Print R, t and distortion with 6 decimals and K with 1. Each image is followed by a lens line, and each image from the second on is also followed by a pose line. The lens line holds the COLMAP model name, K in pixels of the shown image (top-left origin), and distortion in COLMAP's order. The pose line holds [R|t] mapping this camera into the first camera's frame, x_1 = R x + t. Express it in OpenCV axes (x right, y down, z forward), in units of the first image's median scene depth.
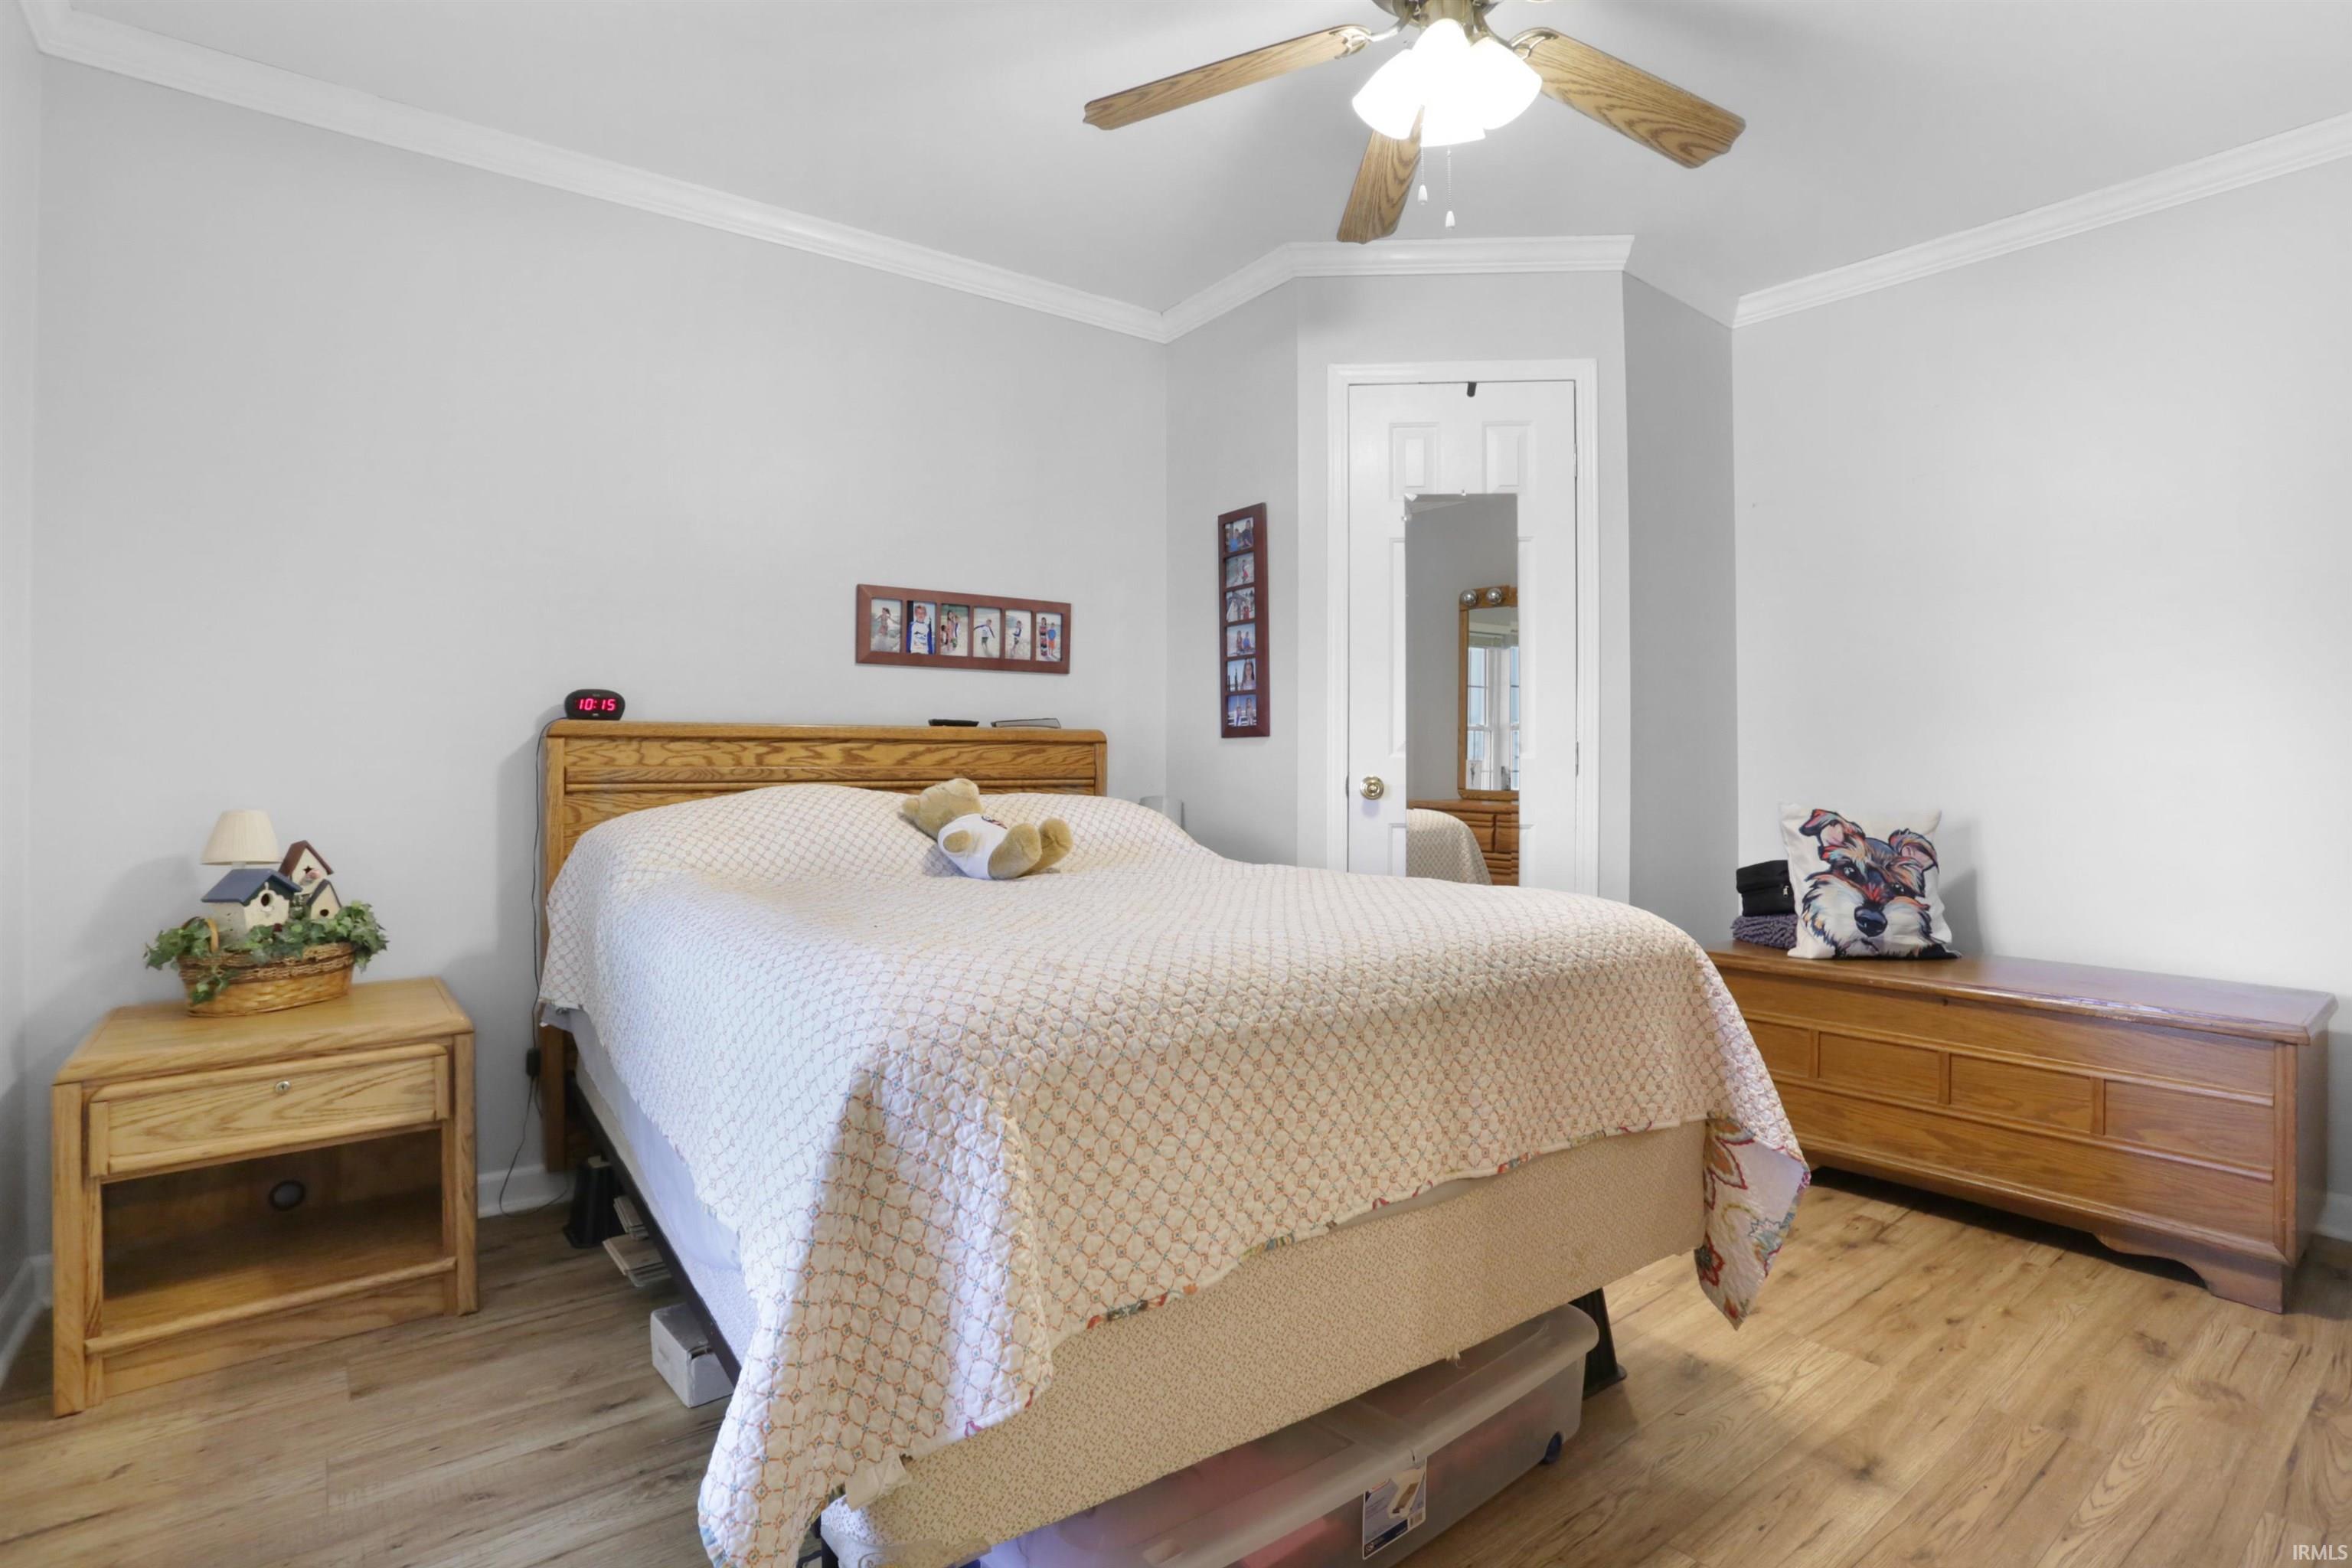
lens RADIAL K [[1200.0, 0, 1175.4], [0, 1200.0, 742.3], [0, 0, 1]] dist [-0.042991, 0.016608]
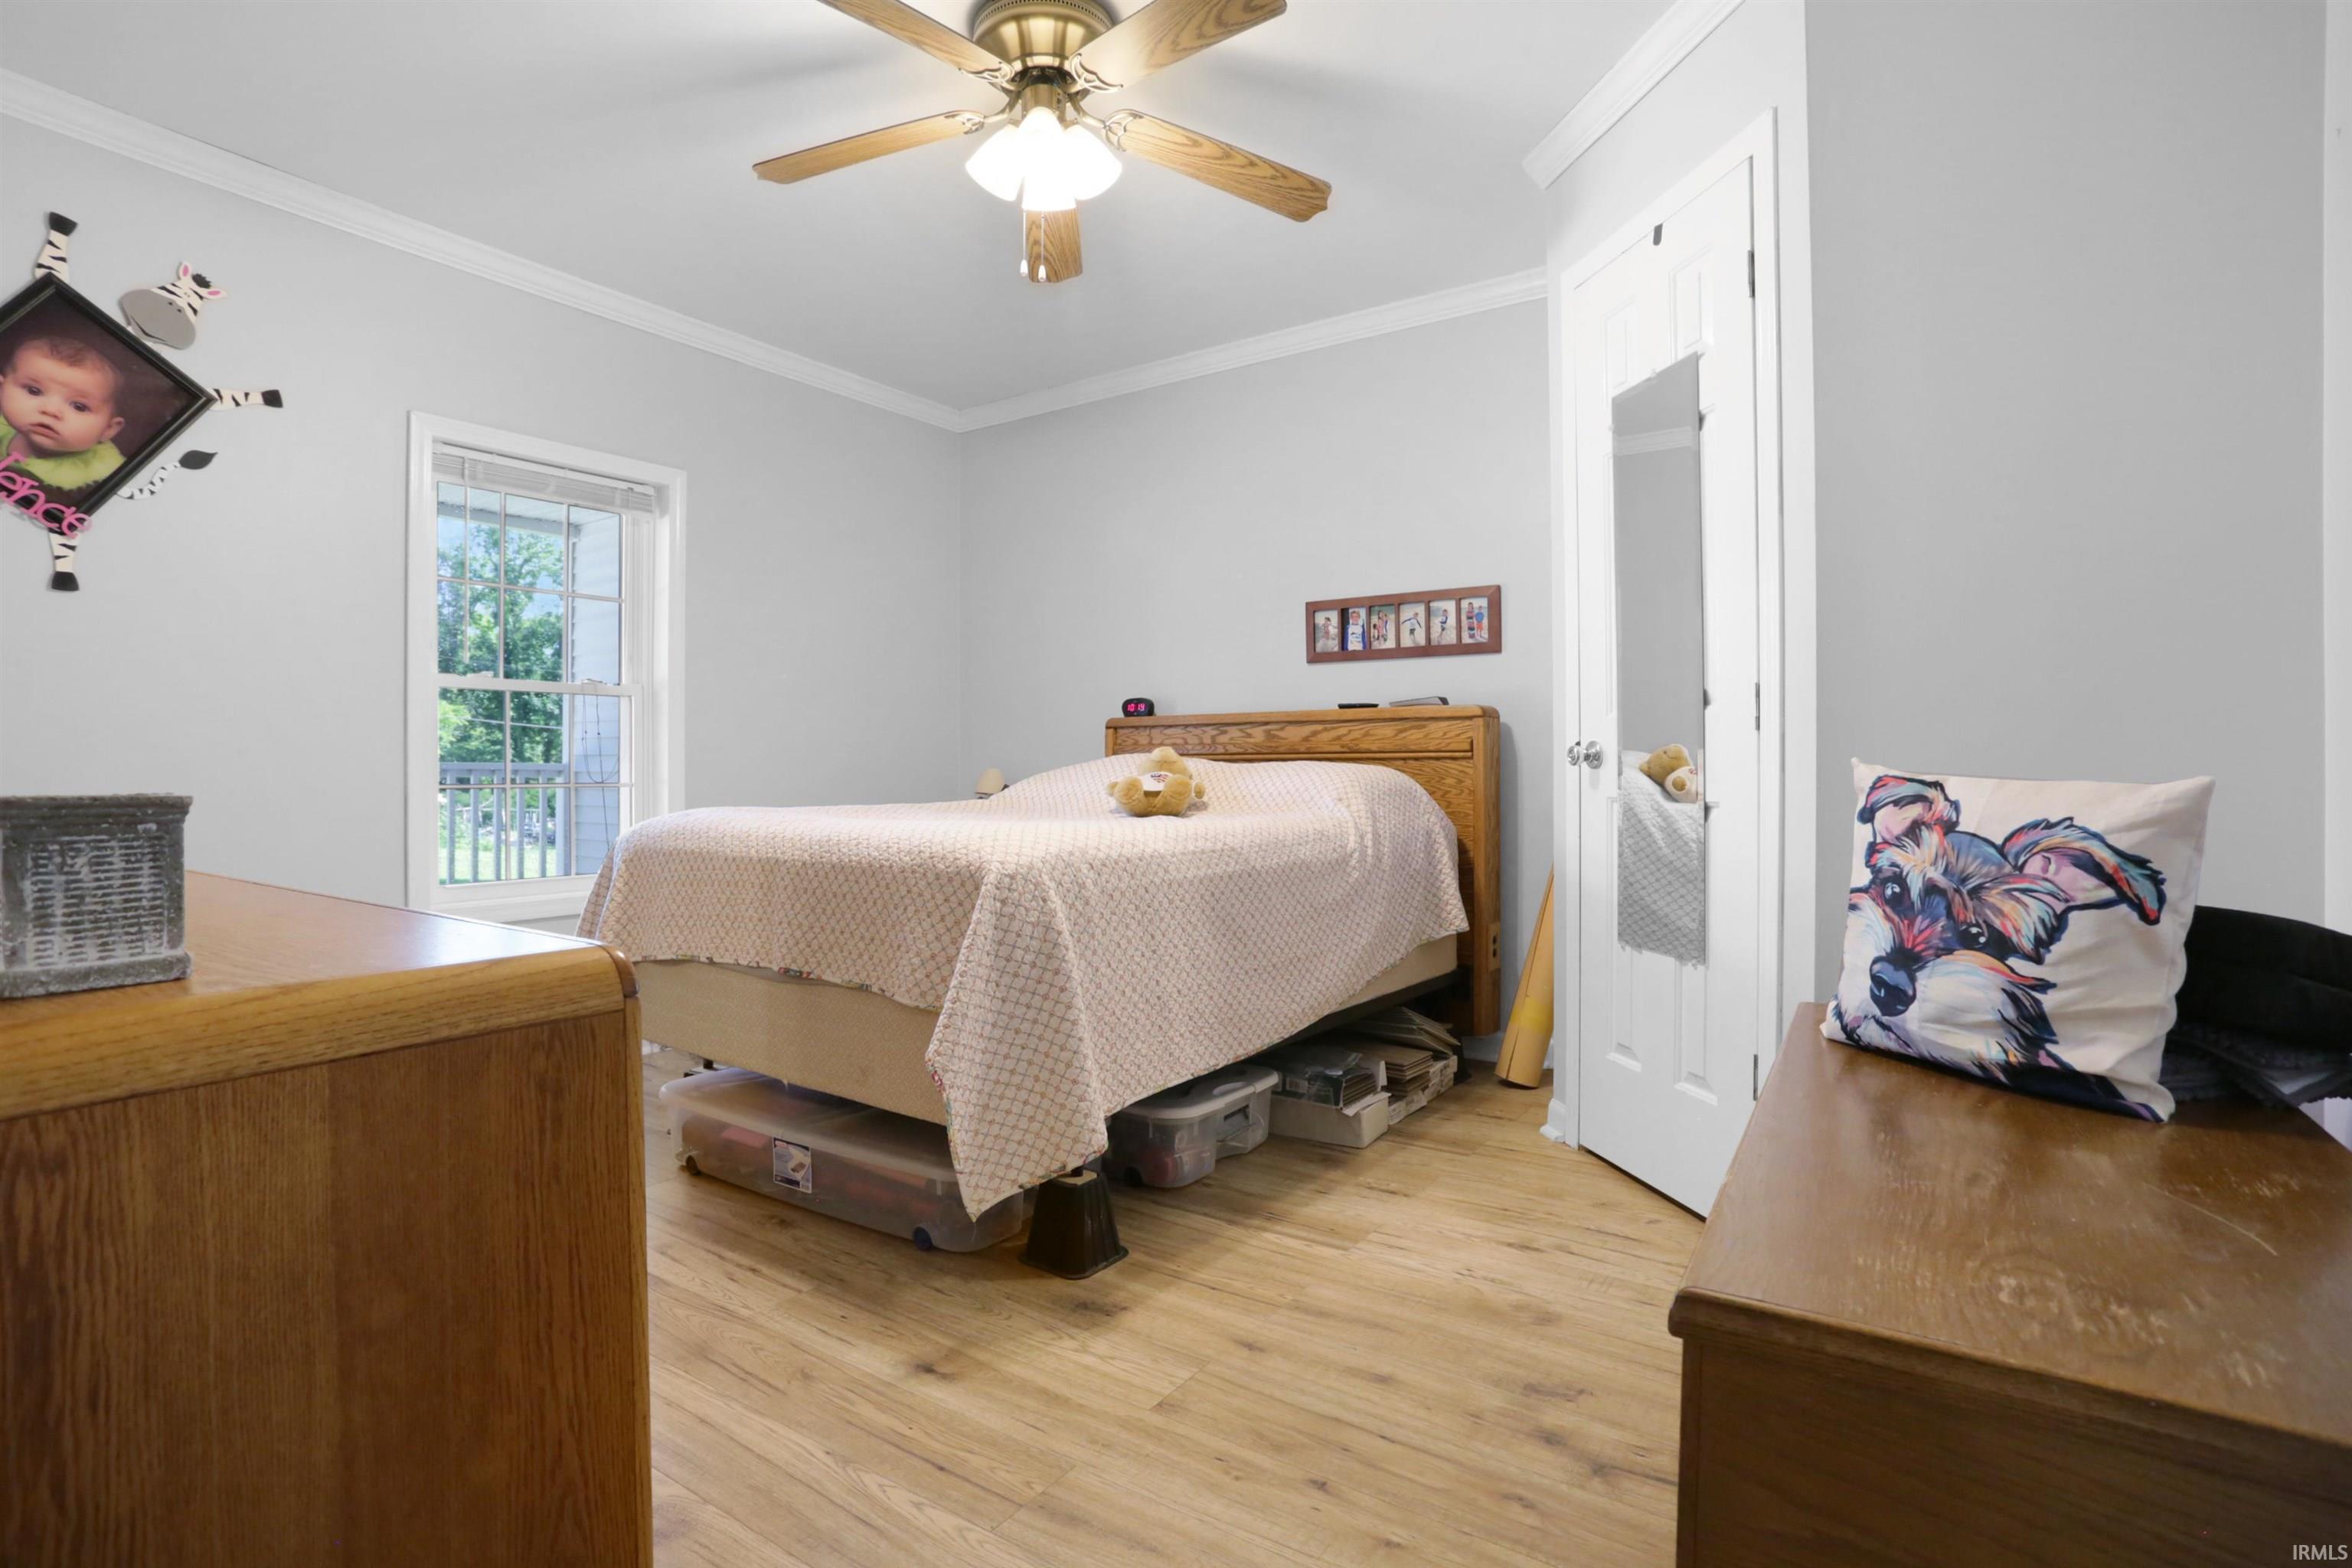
lens RADIAL K [[1155.9, 0, 1169.1], [0, 1155.9, 772.6], [0, 0, 1]] dist [-0.083346, 0.041932]
pose [[0.281598, -0.001806, -0.959531, 0.878401], [0.011106, 0.999937, 0.001378, 0.047506], [0.959468, -0.011045, 0.281601, 0.502863]]
